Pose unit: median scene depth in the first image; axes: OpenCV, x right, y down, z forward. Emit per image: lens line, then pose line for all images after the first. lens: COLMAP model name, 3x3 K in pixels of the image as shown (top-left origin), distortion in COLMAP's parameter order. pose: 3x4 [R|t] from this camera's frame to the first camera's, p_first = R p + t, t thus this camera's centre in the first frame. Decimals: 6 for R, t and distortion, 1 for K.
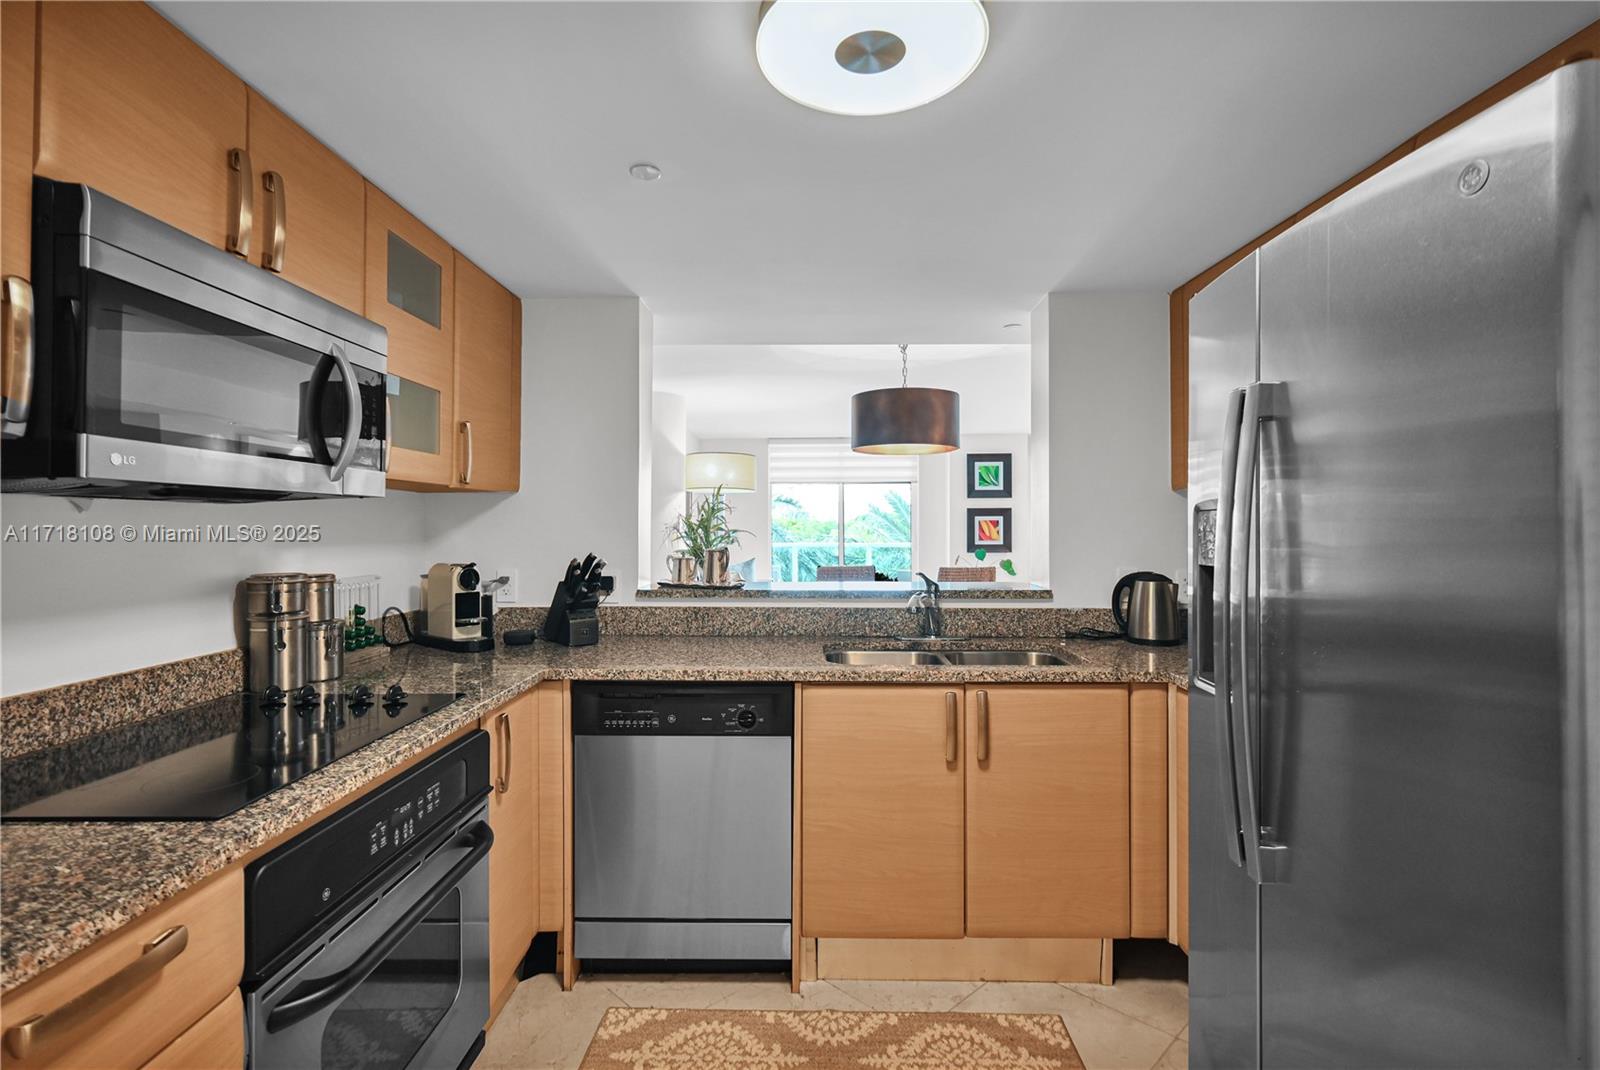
lens RADIAL K [[790.6, 0, 788.9], [0, 790.6, 515.7], [0, 0, 1]] dist [-0.000578, -0.000043]
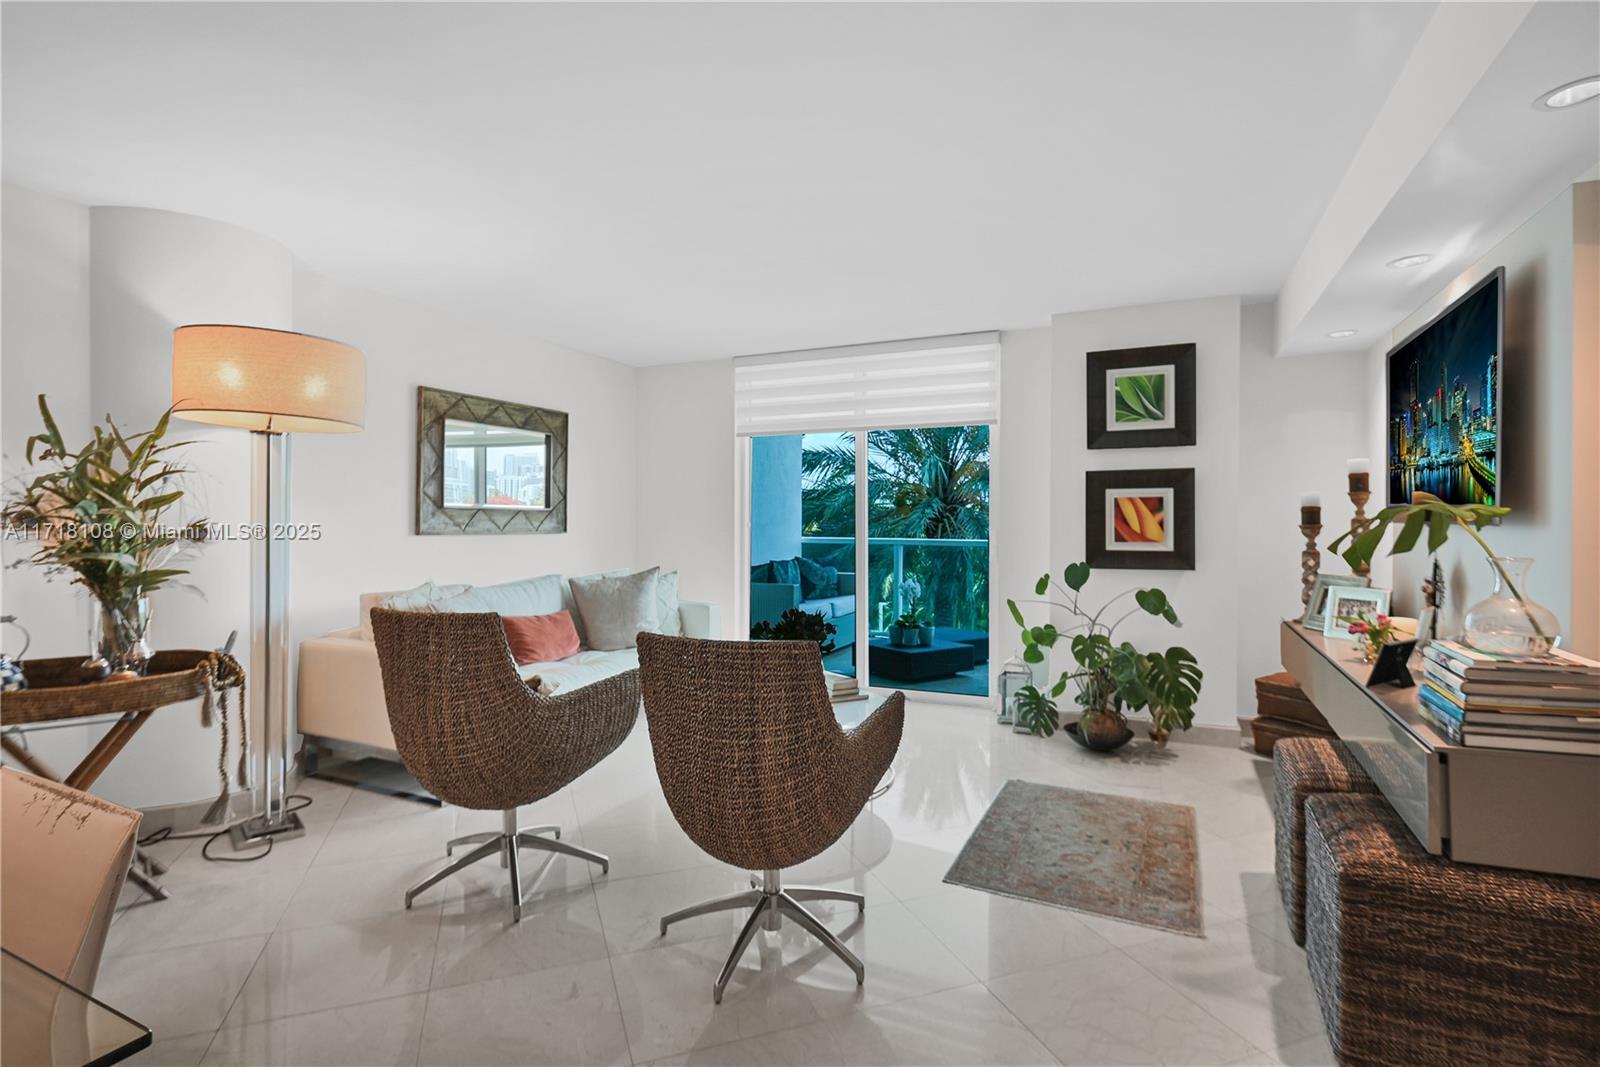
lens RADIAL K [[790.6, 0, 788.9], [0, 790.6, 514.2], [0, 0, 1]] dist [-0.000578, -0.000043]
pose [[0.914223, 0.001337, -0.405210, 0.253015], [0.000441, 0.999991, 0.004294, 0.013377], [0.405212, -0.004104, 0.914214, 0.509008]]
